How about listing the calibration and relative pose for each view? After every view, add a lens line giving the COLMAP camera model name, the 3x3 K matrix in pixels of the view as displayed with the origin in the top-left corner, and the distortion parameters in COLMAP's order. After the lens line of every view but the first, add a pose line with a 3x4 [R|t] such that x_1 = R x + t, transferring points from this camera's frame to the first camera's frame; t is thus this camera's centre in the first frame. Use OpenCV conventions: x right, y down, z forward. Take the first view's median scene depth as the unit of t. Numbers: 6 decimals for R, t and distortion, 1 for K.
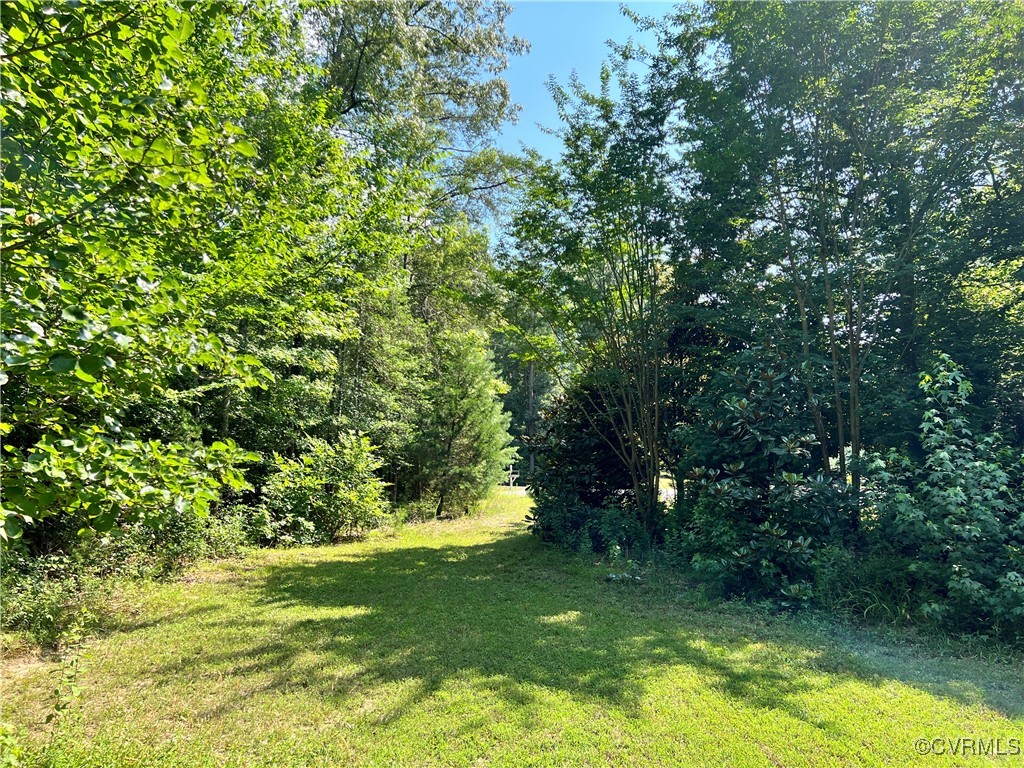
lens RADIAL K [[771.7, 0, 513.2], [0, 771.7, 380.7], [0, 0, 1]] dist [0.072359, -0.078946]
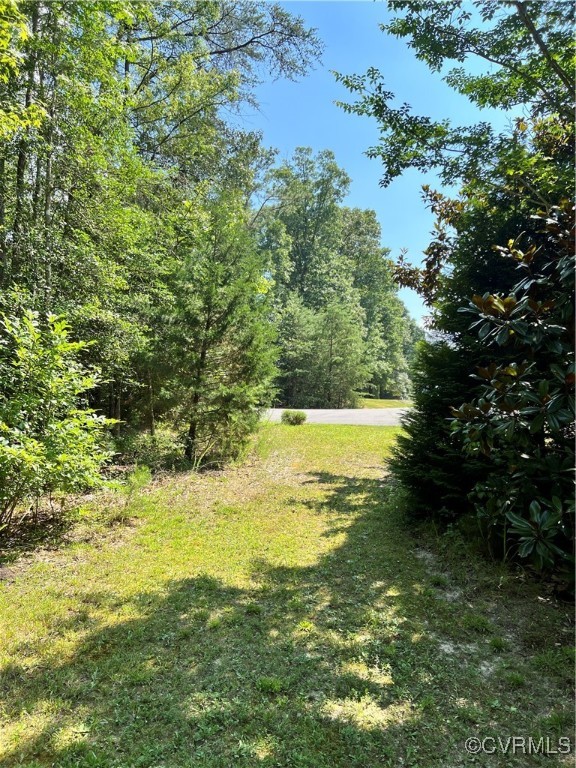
lens RADIAL K [[578.8, 0, 288.9], [0, 578.8, 388.0], [0, 0, 1]] dist [0.072359, -0.078946]
pose [[0.988979, -0.003137, 0.148026, -0.091186], [-0.012889, 0.994157, 0.107176, 0.062547], [-0.147497, -0.107903, 0.983159, 0.538560]]
